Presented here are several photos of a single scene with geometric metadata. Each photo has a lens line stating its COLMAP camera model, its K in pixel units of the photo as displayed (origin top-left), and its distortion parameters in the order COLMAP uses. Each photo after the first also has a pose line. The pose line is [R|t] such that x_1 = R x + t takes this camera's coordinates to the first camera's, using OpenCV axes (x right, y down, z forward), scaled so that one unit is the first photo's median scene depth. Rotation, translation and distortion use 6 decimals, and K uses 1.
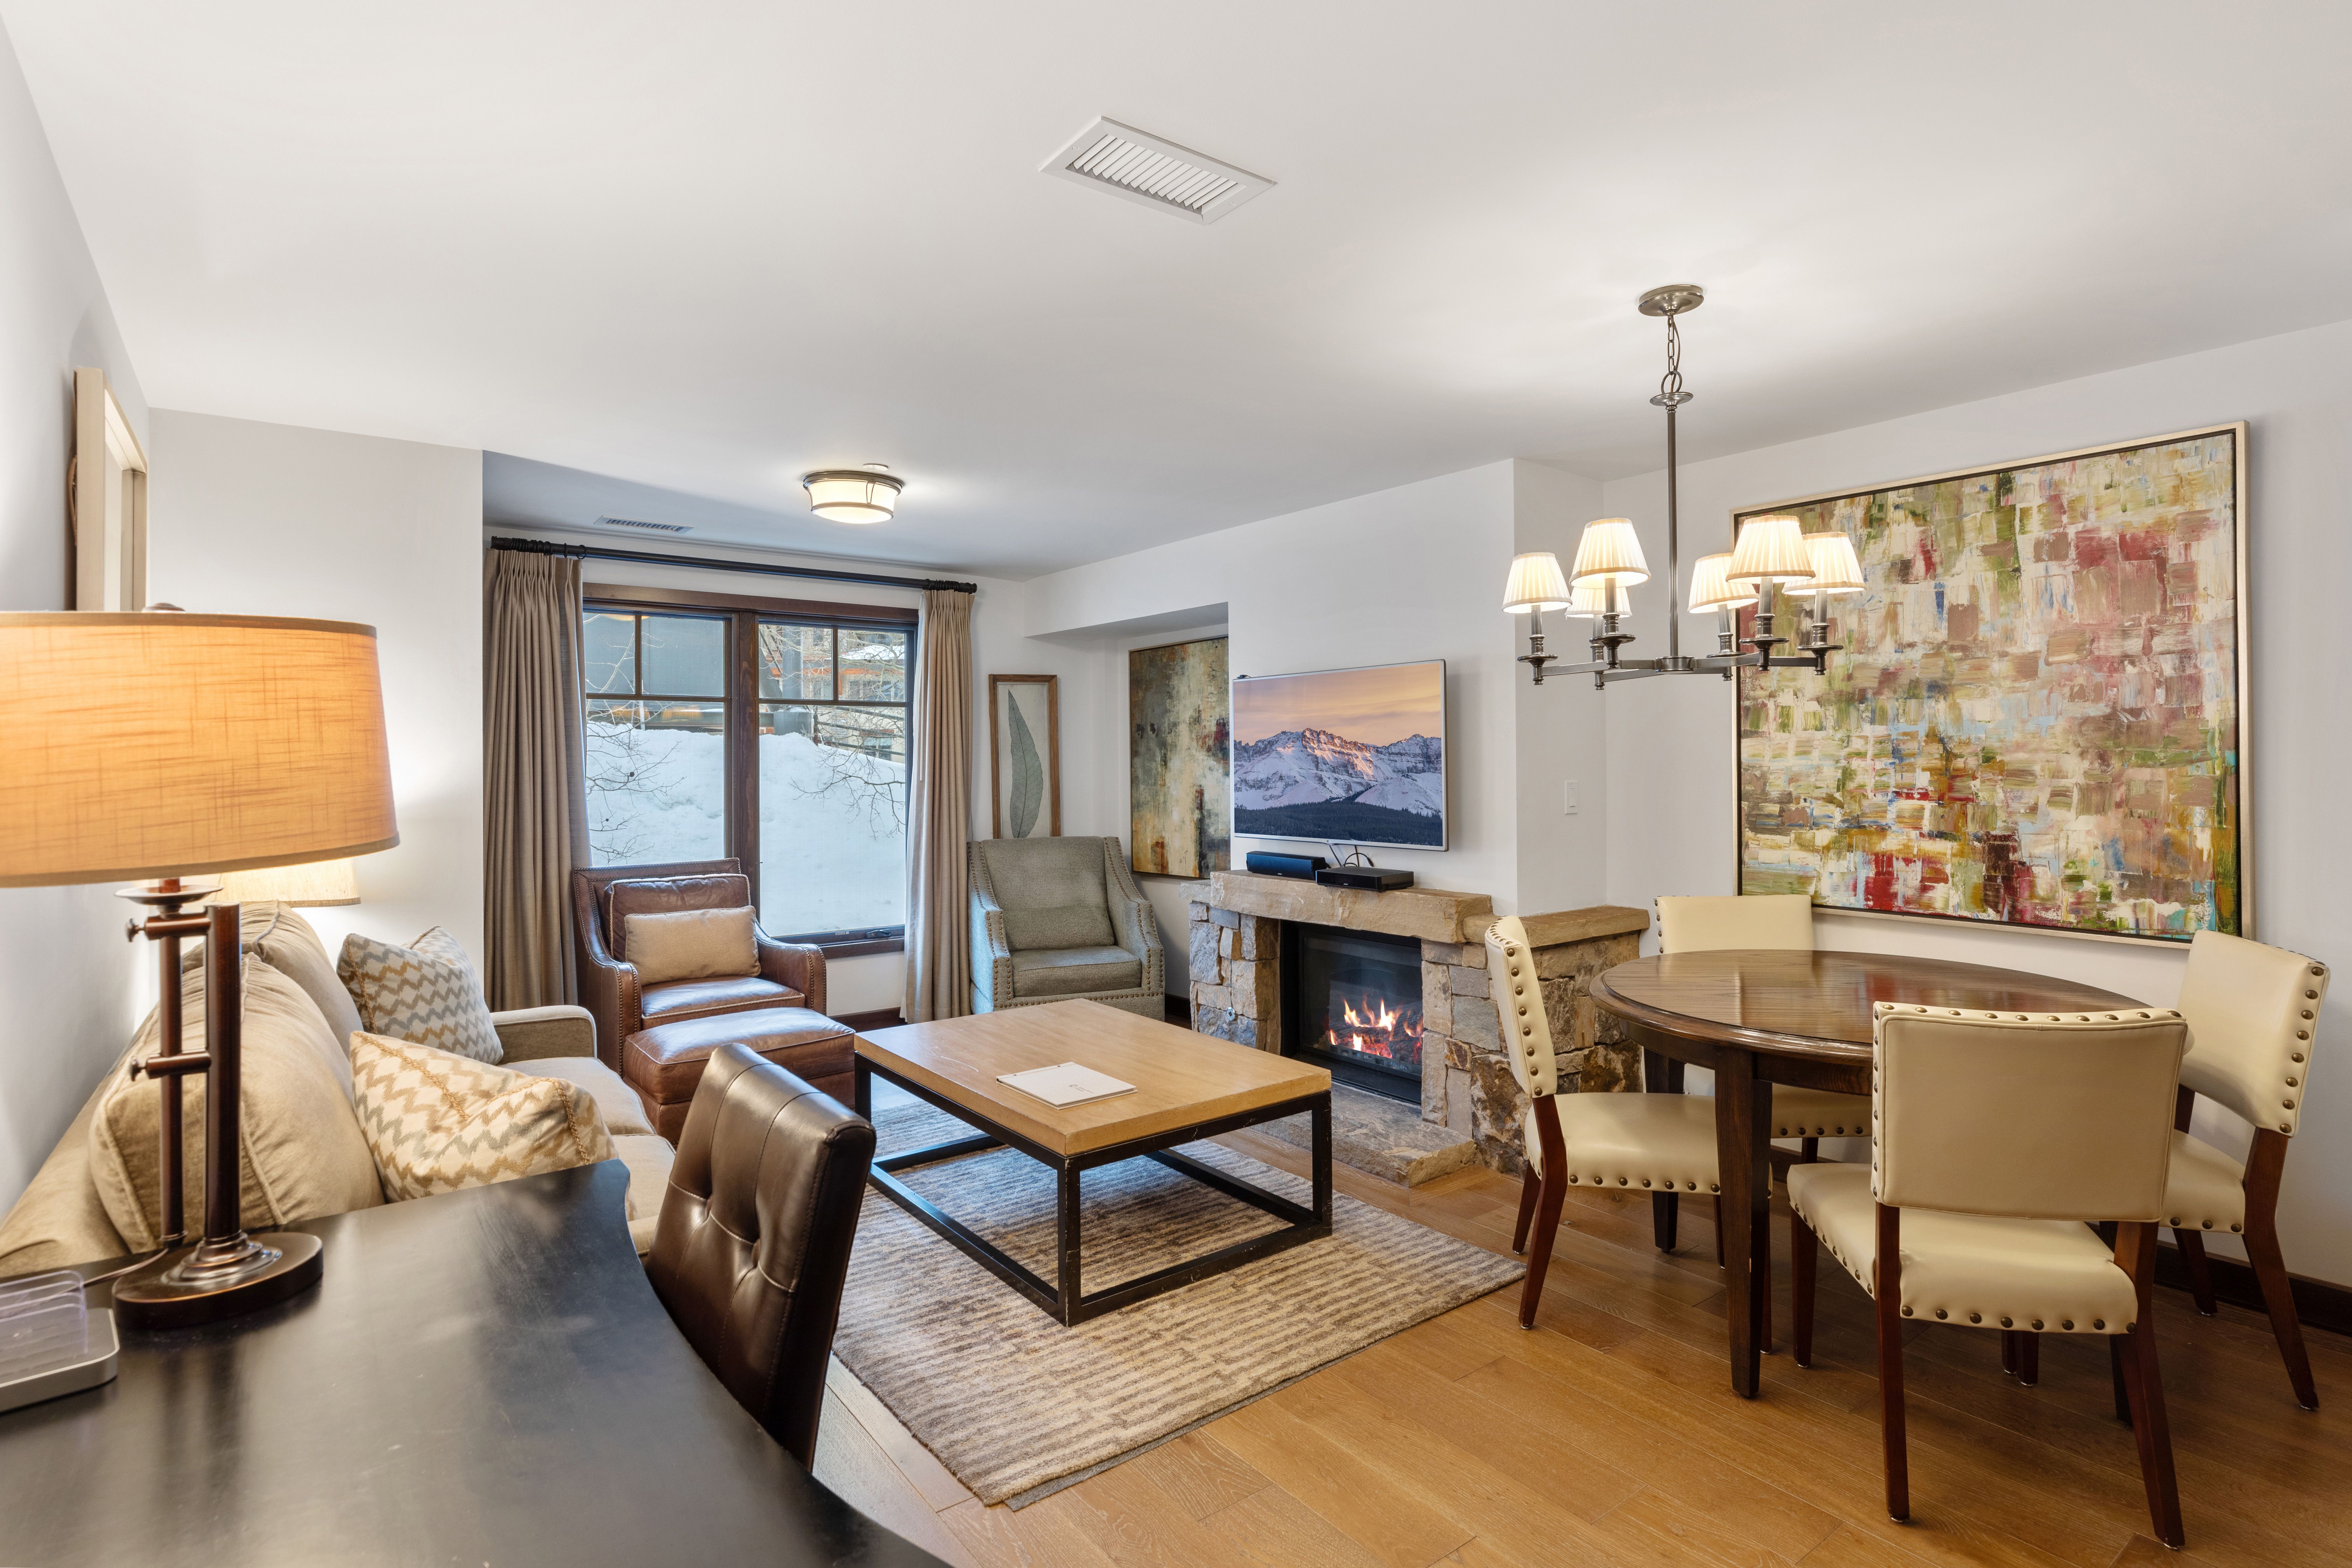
lens RADIAL K [[1191.0, 0, 1177.7], [0, 1191.0, 747.3], [0, 0, 1]] dist [0.000935, 0.000046]
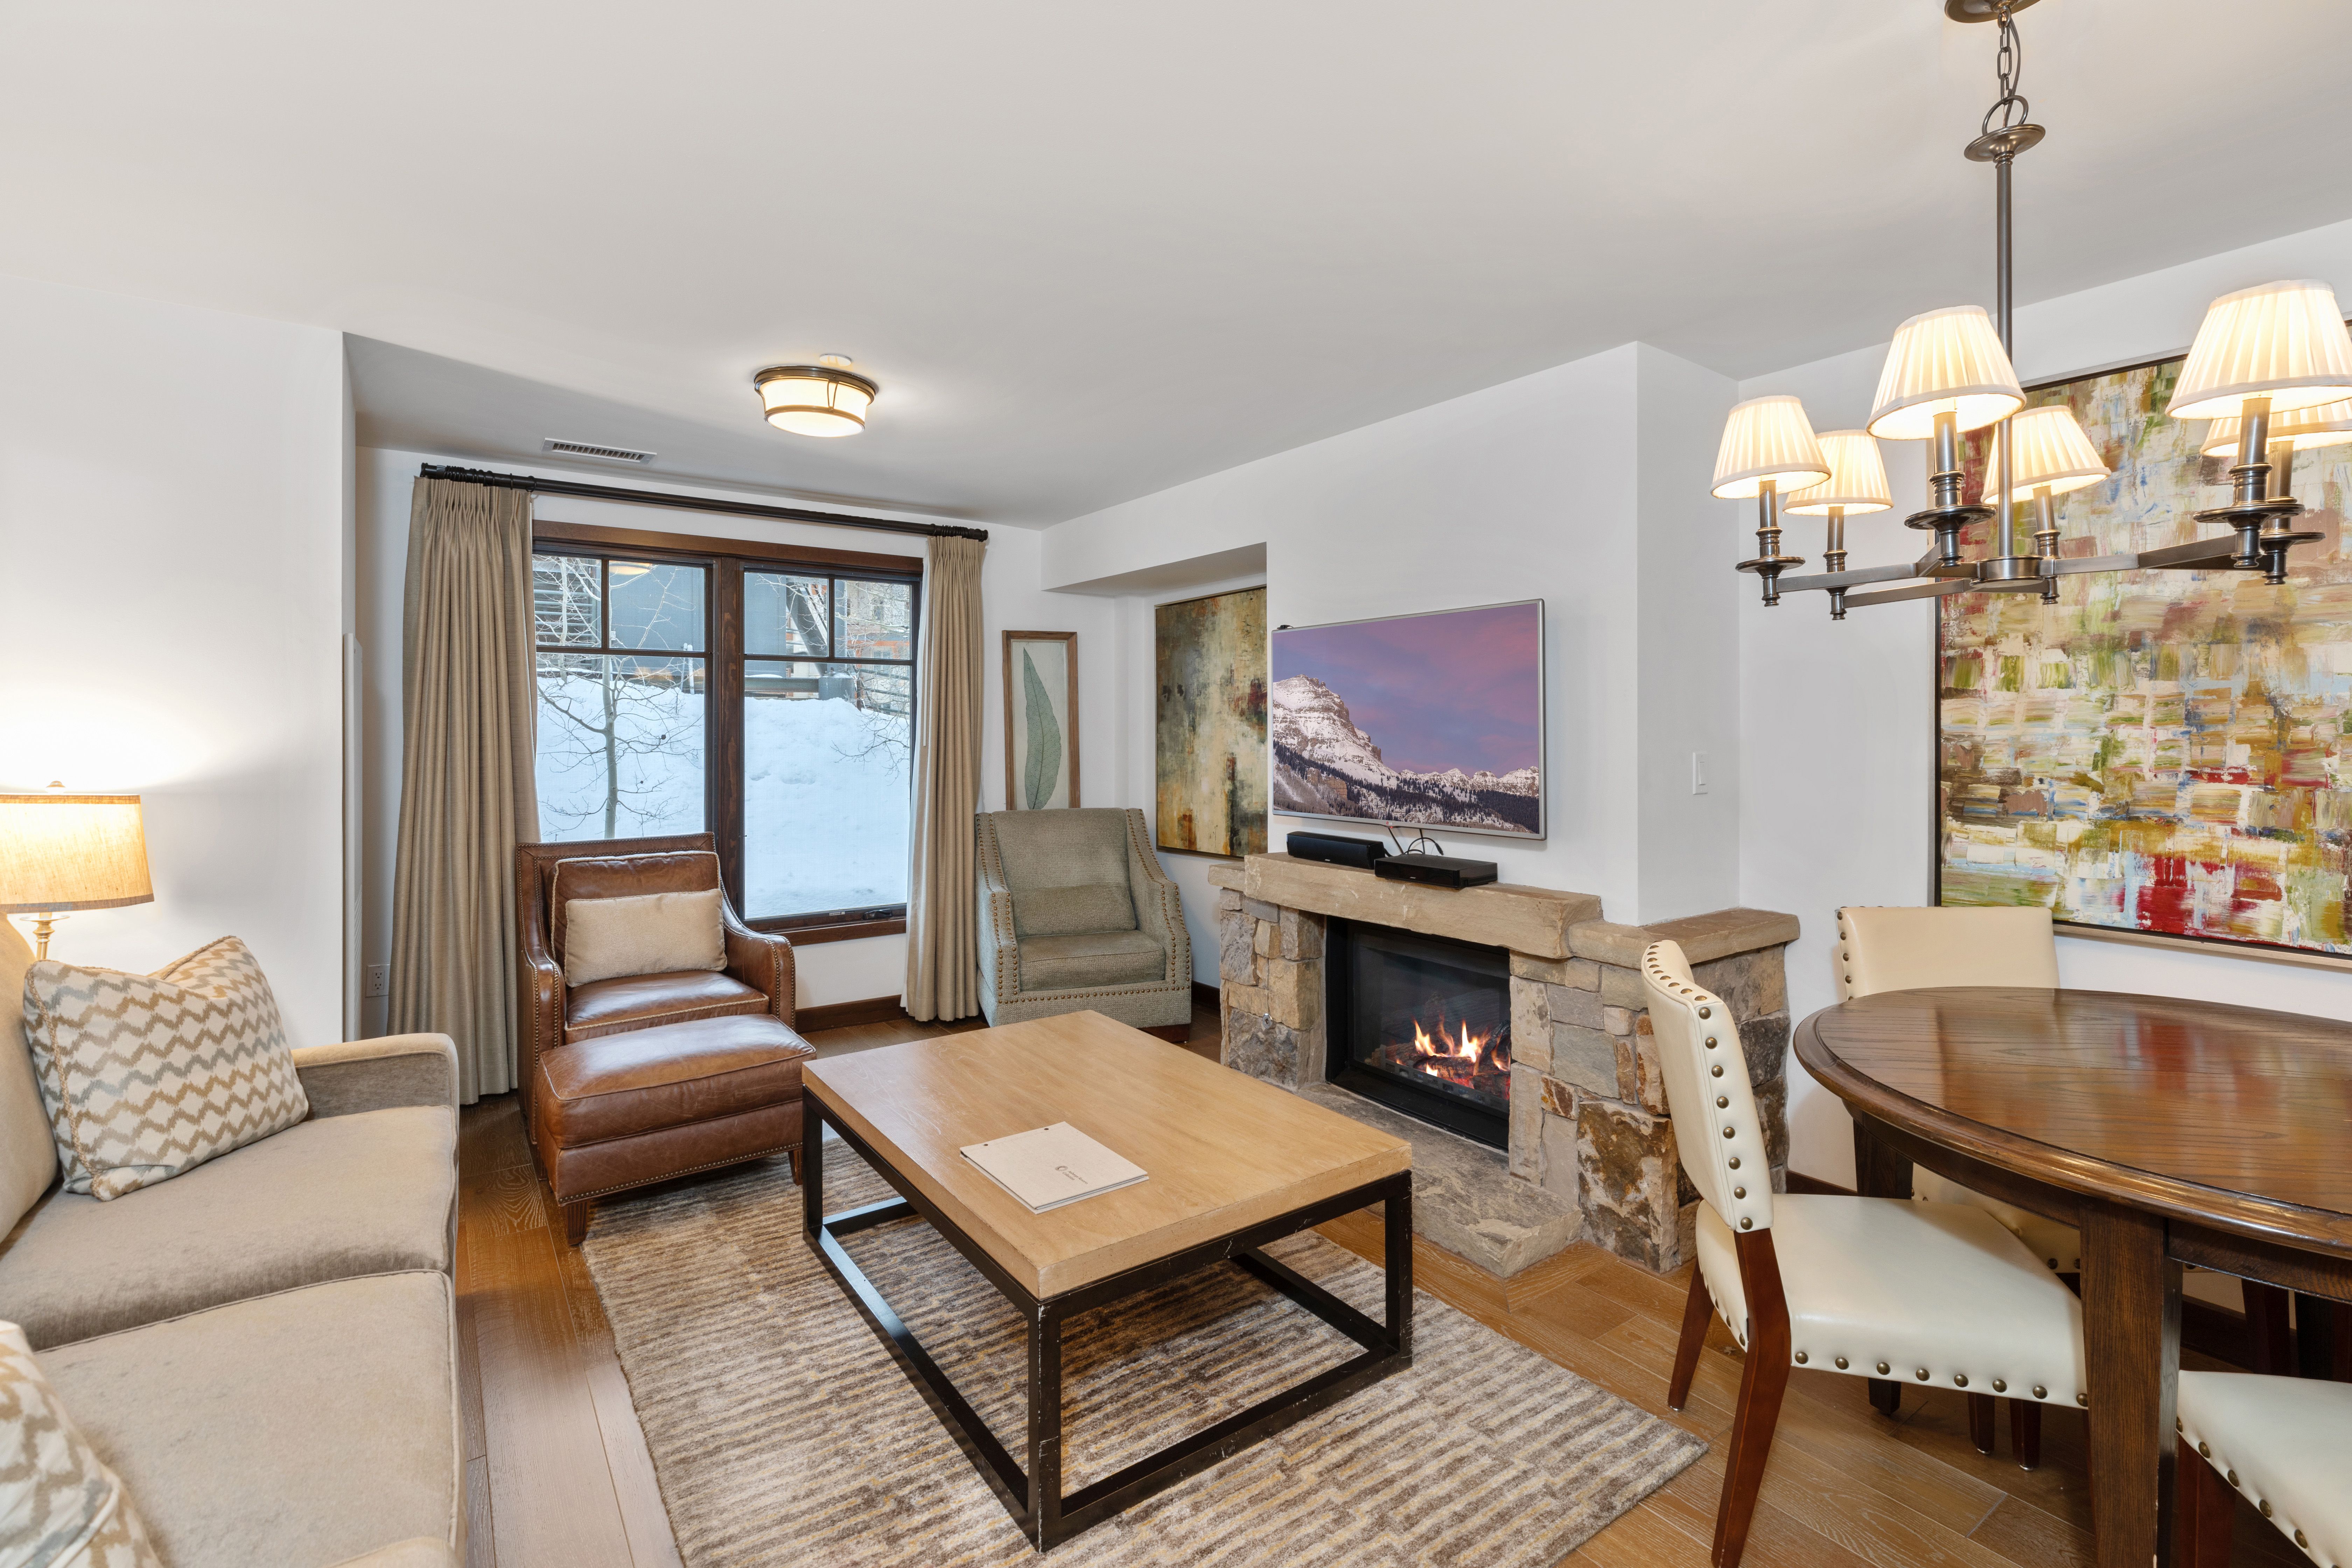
lens RADIAL K [[1089.9, 0, 1181.5], [0, 1089.9, 717.3], [0, 0, 1]] dist [0.009545, 0.000869]
pose [[0.999686, 0.005170, -0.024528, 0.000729], [-0.005127, 0.999985, 0.001844, 0.005359], [0.024537, -0.001717, 0.999697, 0.284482]]
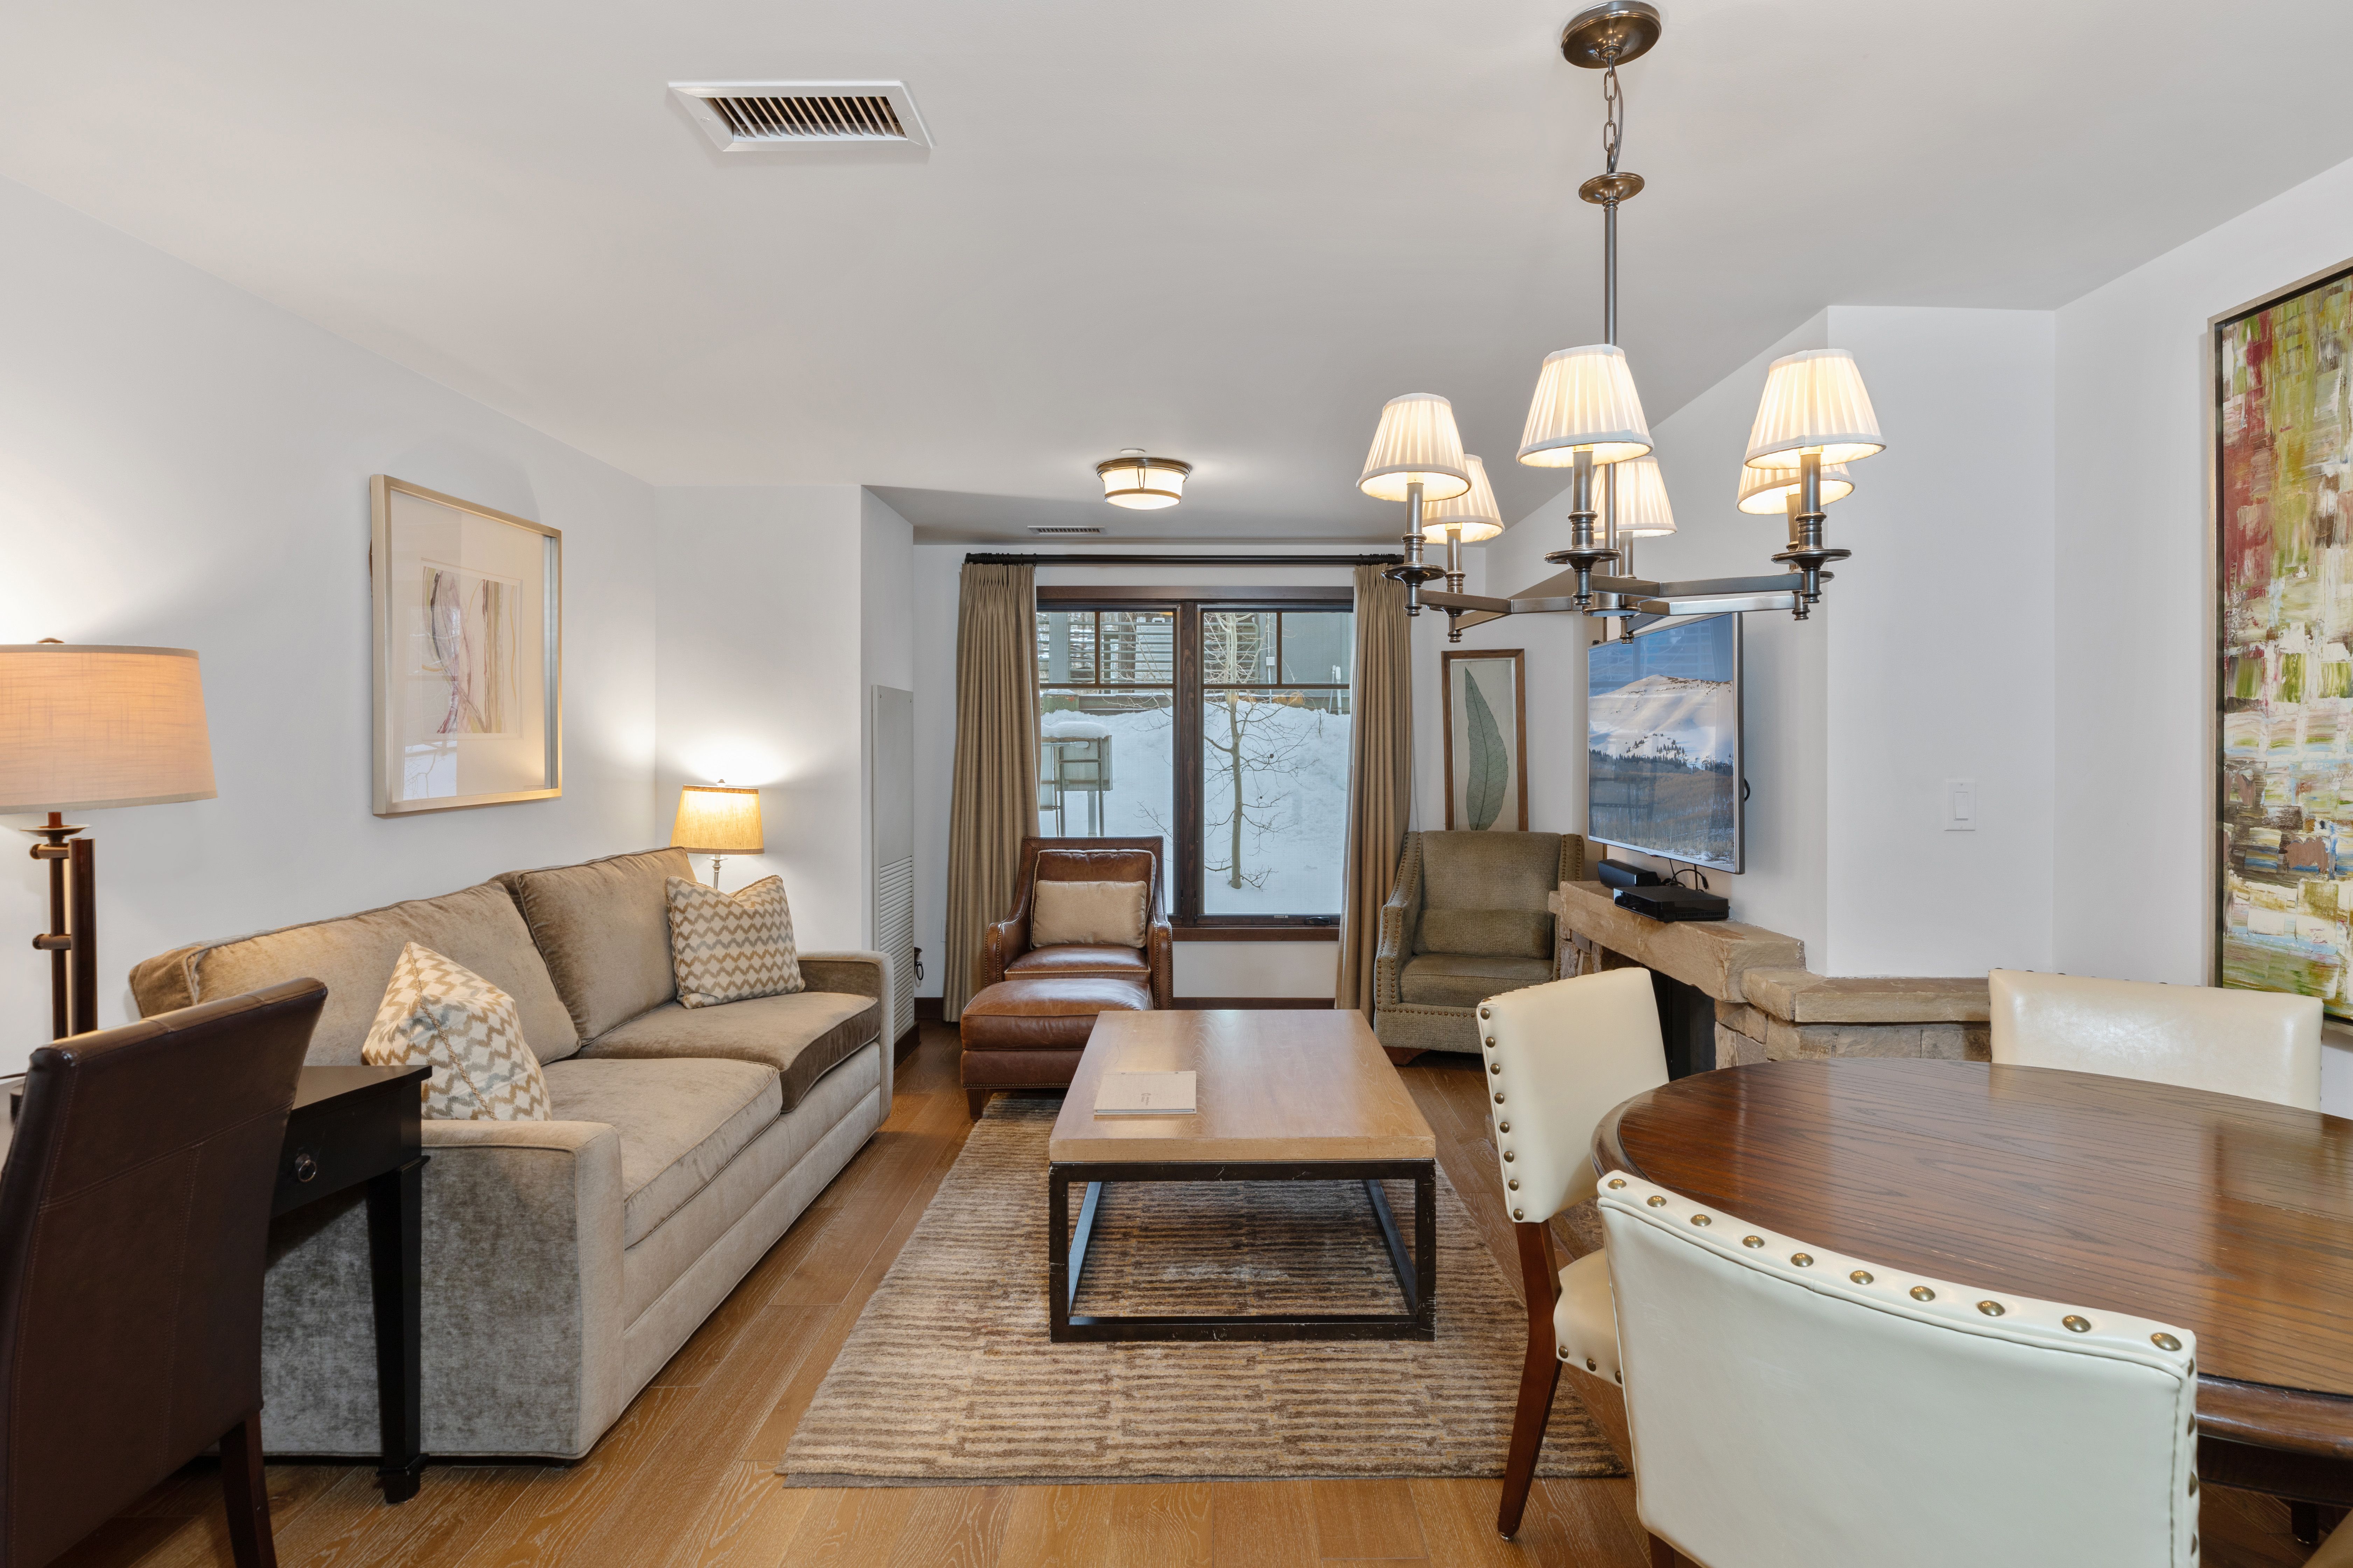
lens RADIAL K [[1210.9, 0, 1174.1], [0, 1210.9, 749.0], [0, 0, 1]] dist [0.000632, -0.000466]
pose [[0.792081, 0.007393, -0.610371, 0.431771], [0.001760, 0.999895, 0.014394, 0.000519], [0.610414, -0.012476, 0.791985, 0.228676]]
